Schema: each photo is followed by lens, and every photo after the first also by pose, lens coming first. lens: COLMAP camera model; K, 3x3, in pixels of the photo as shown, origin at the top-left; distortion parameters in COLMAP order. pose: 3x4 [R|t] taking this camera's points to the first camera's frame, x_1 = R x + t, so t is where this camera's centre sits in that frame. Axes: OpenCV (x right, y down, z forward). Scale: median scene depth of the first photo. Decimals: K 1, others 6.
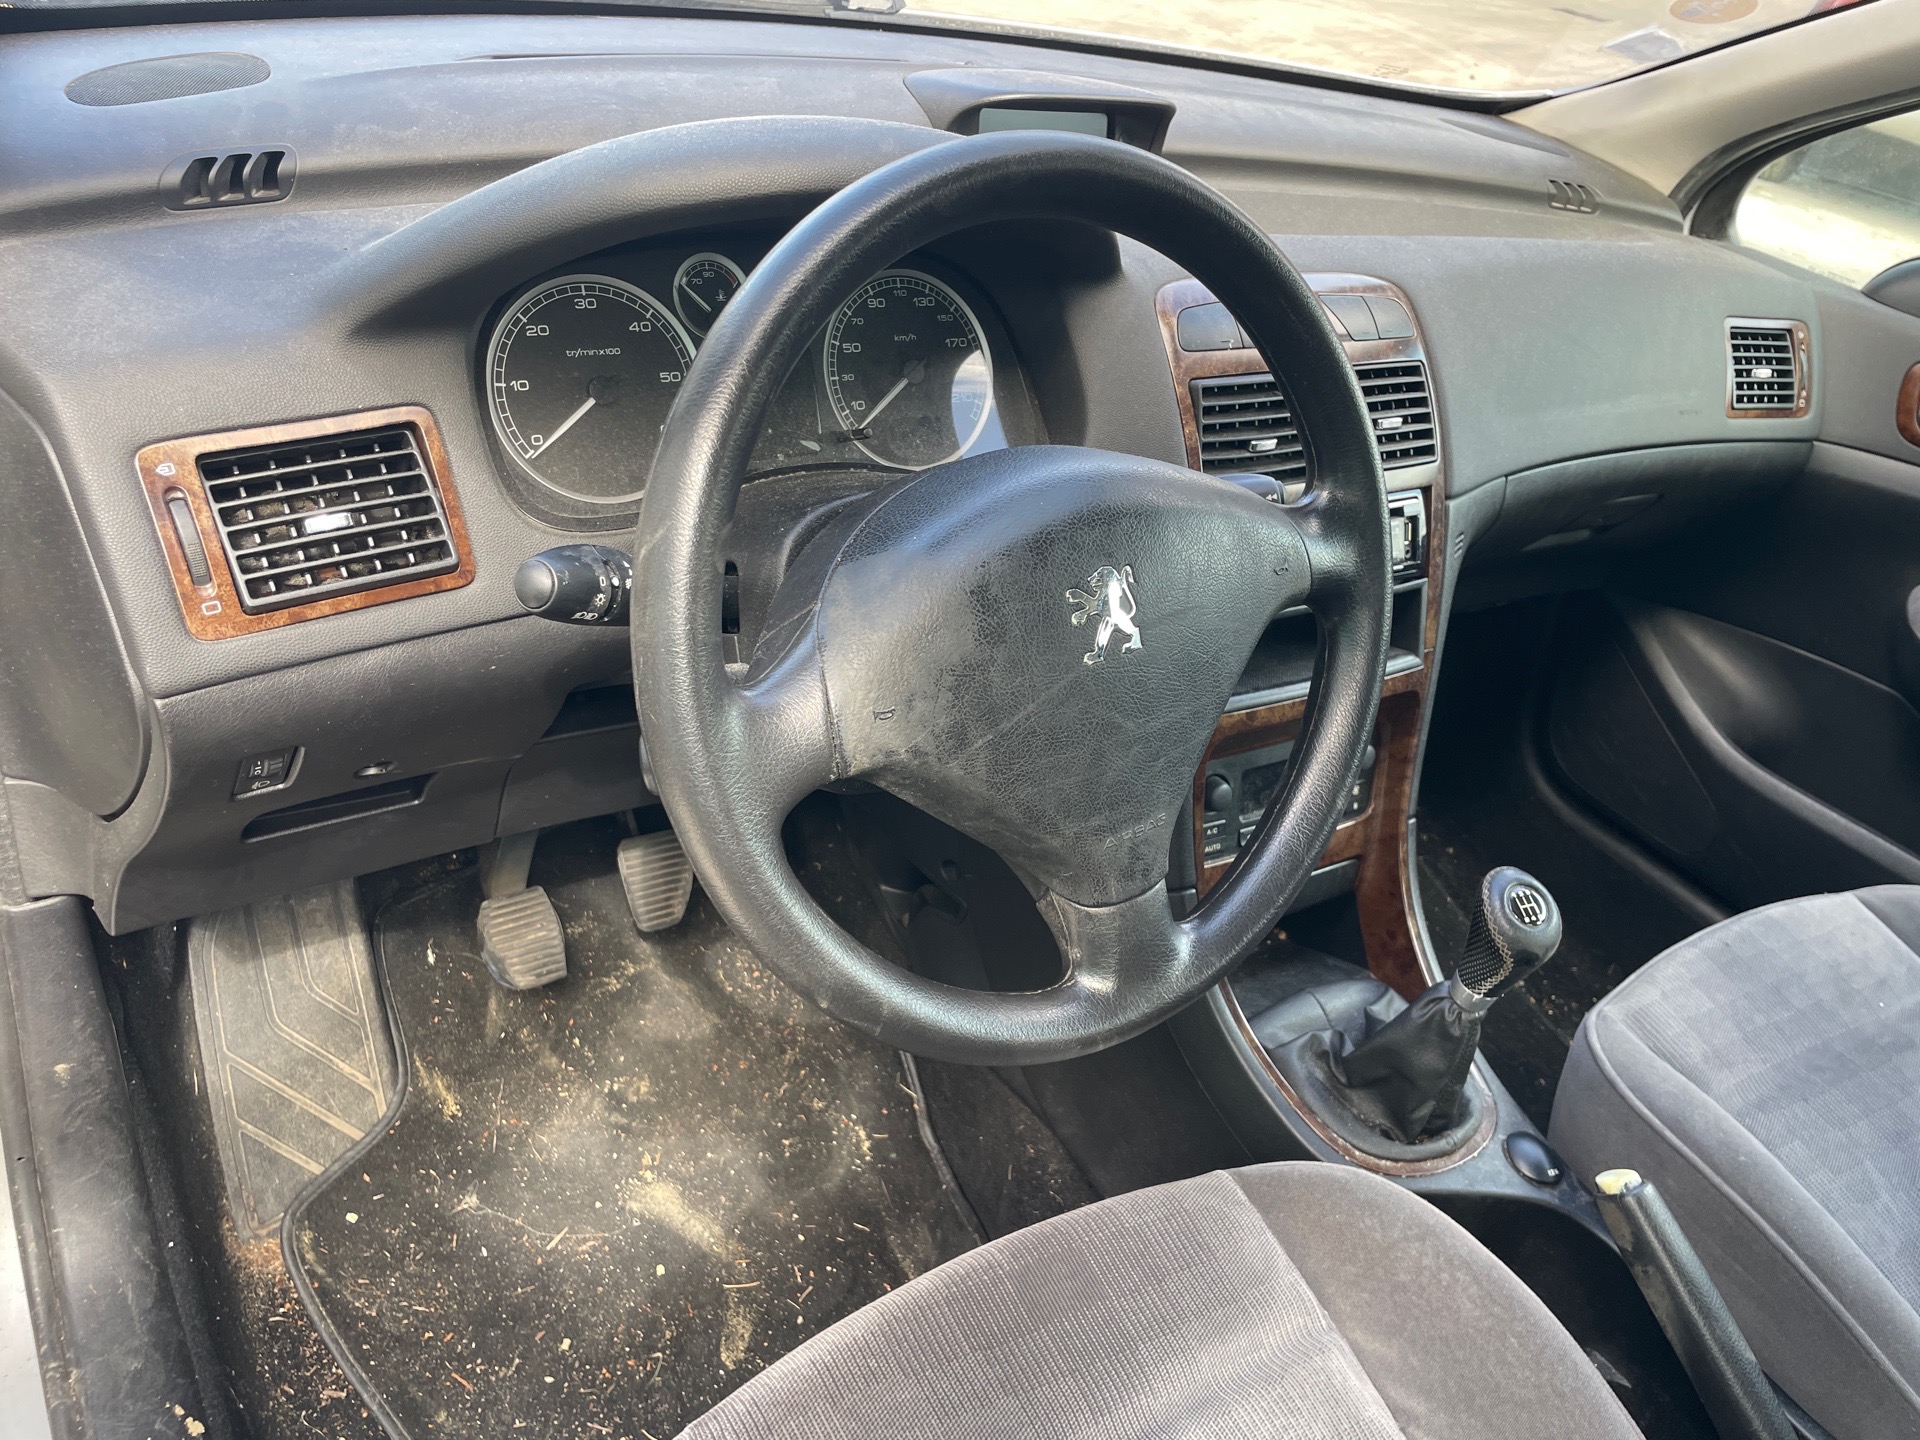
lens RADIAL K [[1457.7, 0, 982.4], [0, 1457.7, 733.6], [0, 0, 1]] dist [0.079936, -0.106381]
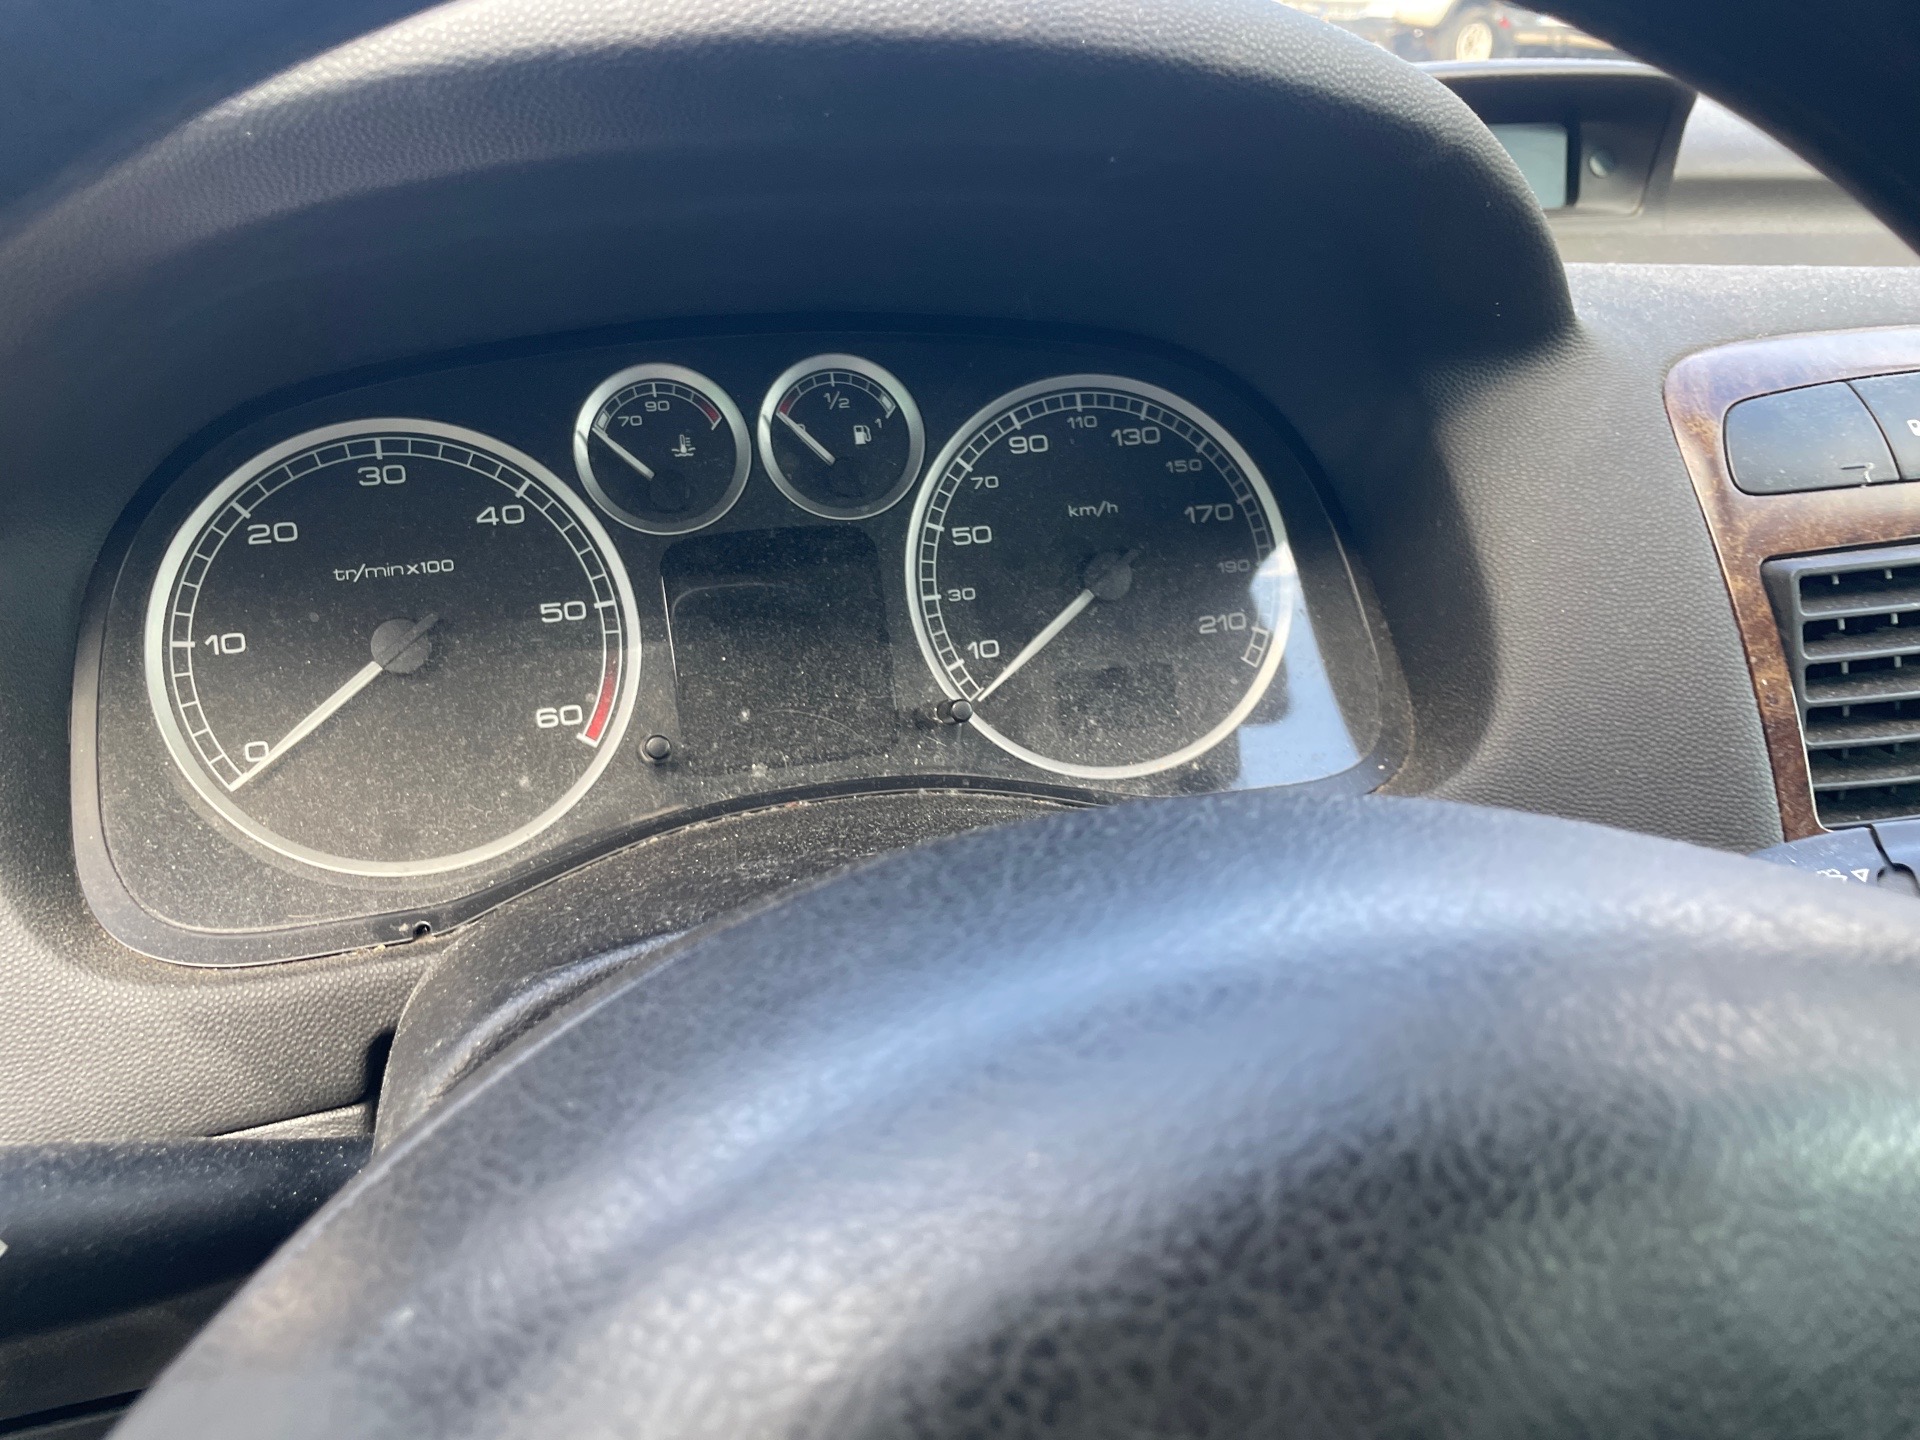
lens RADIAL K [[1457.7, 0, 956.9], [0, 1457.7, 718.4], [0, 0, 1]] dist [0.079936, -0.106381]
pose [[0.940010, -0.017975, -0.340672, 0.068611], [-0.035826, 0.987888, -0.150977, -0.125585], [0.339259, 0.154125, 0.927981, 0.540694]]
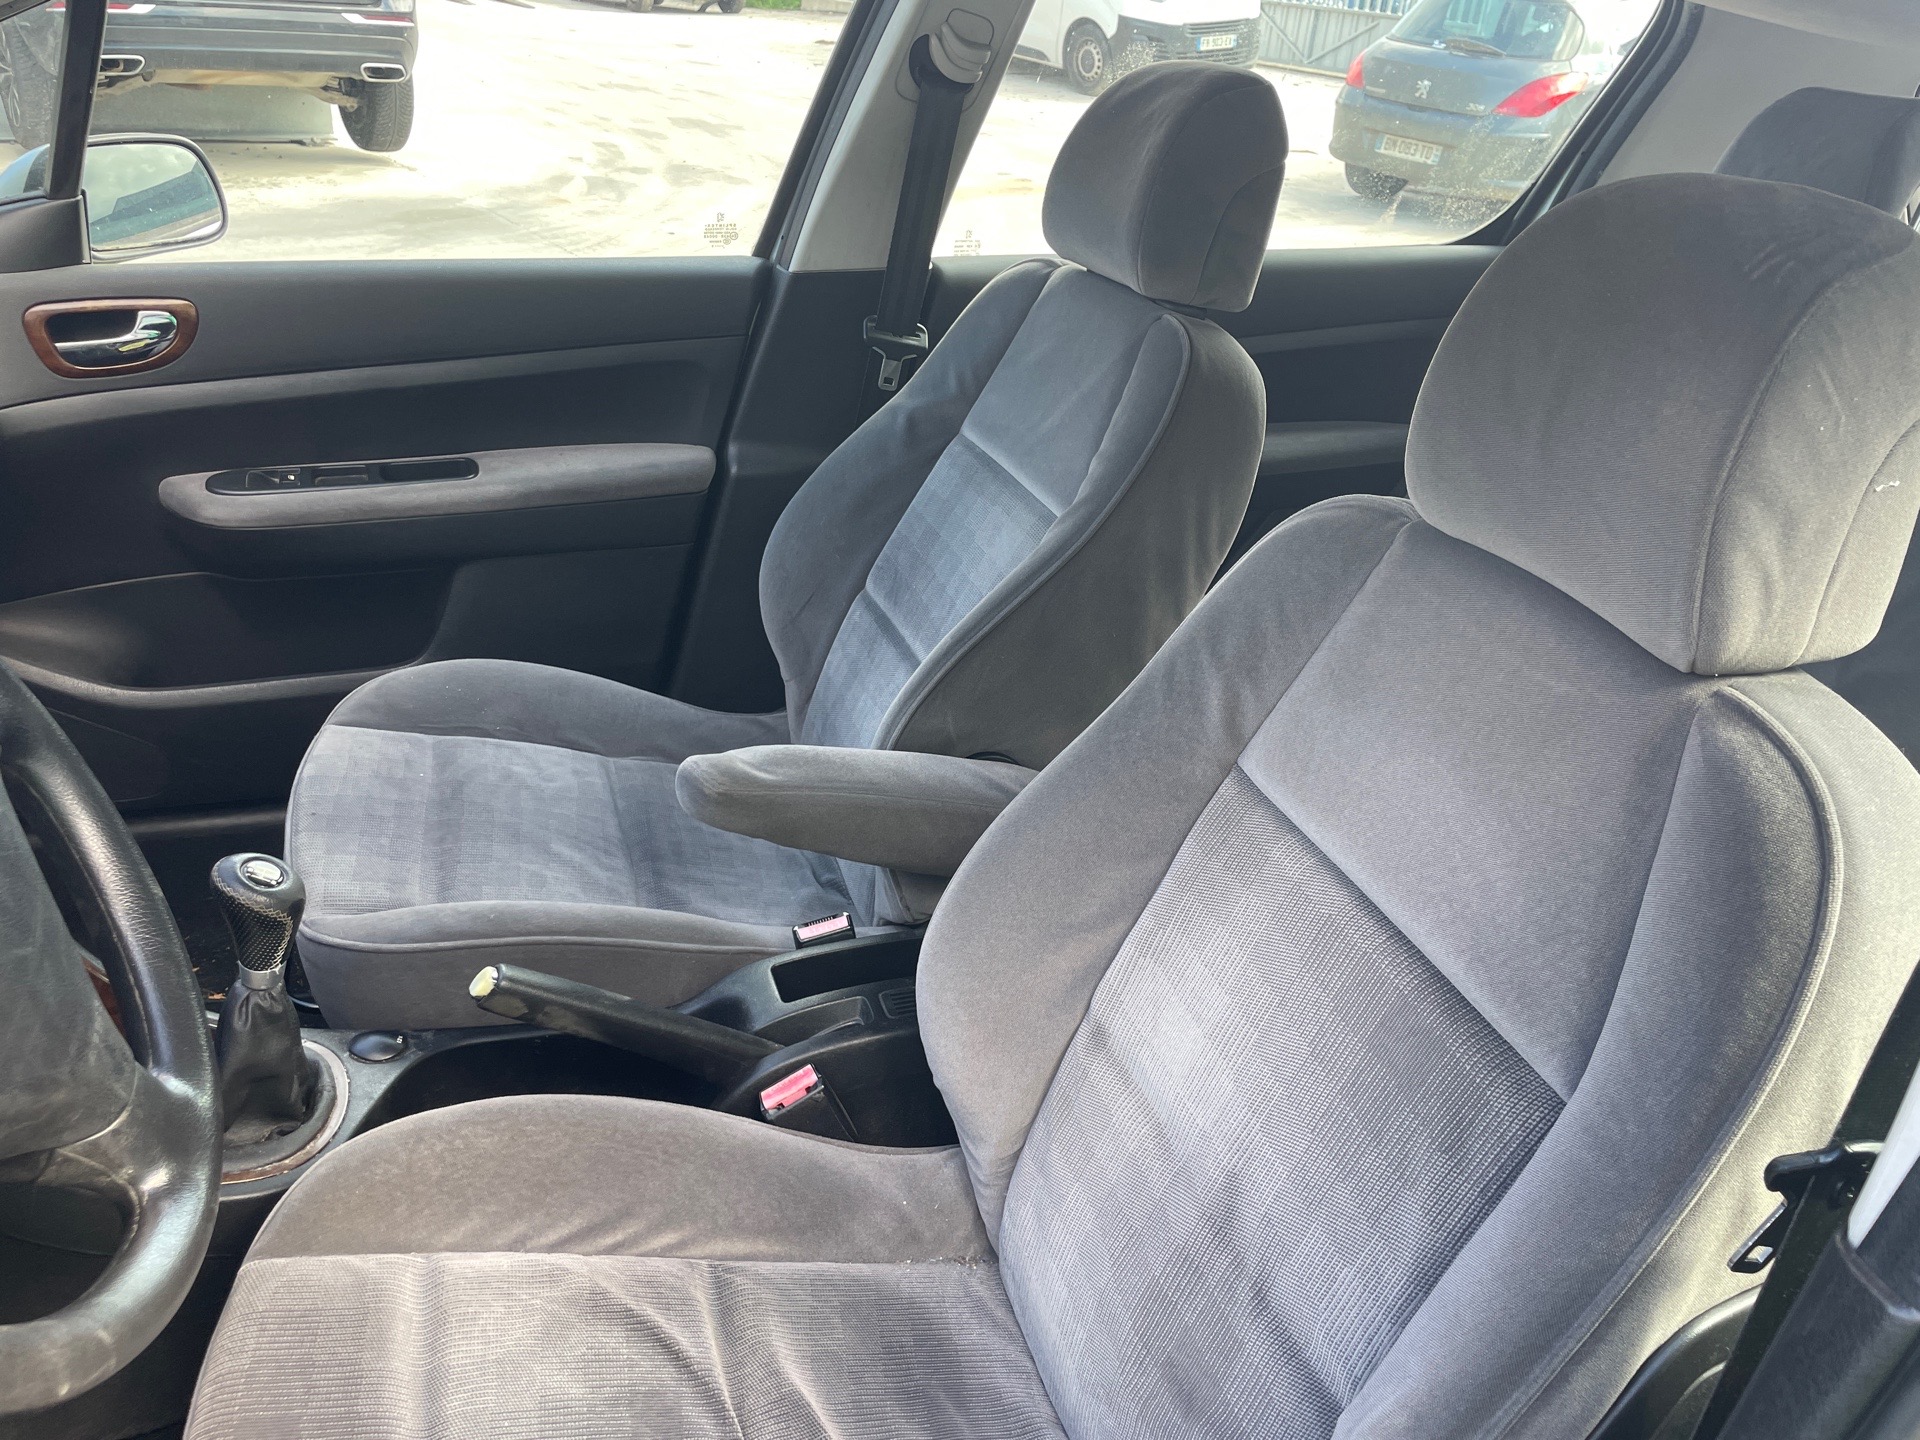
lens RADIAL K [[1457.7, 0, 974.1], [0, 1457.7, 707.5], [0, 0, 1]] dist [0.079936, -0.106381]
pose [[0.262868, -0.555565, 0.788827, -0.287441], [0.500566, 0.777469, 0.380757, -0.132041], [-0.824823, 0.294772, 0.482469, -0.008949]]
